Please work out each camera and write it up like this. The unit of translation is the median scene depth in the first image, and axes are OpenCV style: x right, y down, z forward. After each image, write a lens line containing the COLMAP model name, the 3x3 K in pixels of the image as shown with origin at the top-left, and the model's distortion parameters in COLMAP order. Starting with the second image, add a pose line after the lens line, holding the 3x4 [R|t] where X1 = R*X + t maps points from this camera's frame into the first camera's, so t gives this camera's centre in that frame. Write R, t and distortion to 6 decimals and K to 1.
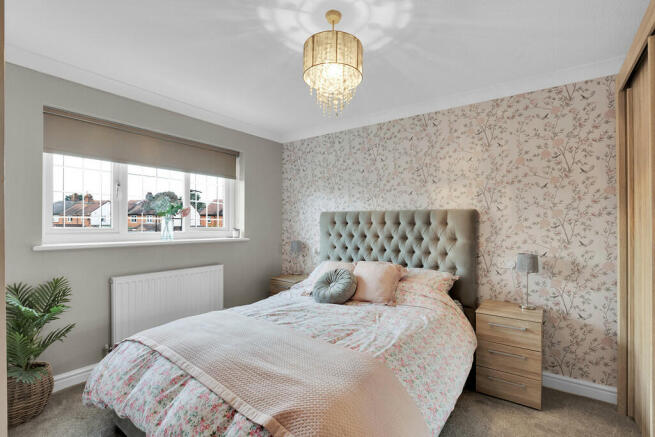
lens RADIAL K [[299.6, 0, 331.3], [0, 299.6, 221.5], [0, 0, 1]] dist [-0.001677, -0.001055]
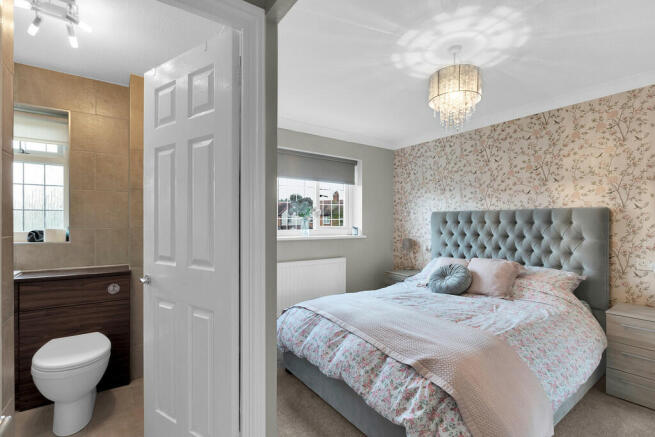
lens RADIAL K [[299.6, 0, 331.3], [0, 299.6, 221.5], [0, 0, 1]] dist [-0.001677, -0.001055]
pose [[0.949480, -0.003530, -0.313807, -0.054869], [0.004120, 0.999991, 0.001217, -0.000412], [0.313800, -0.002448, 0.949486, -0.182428]]
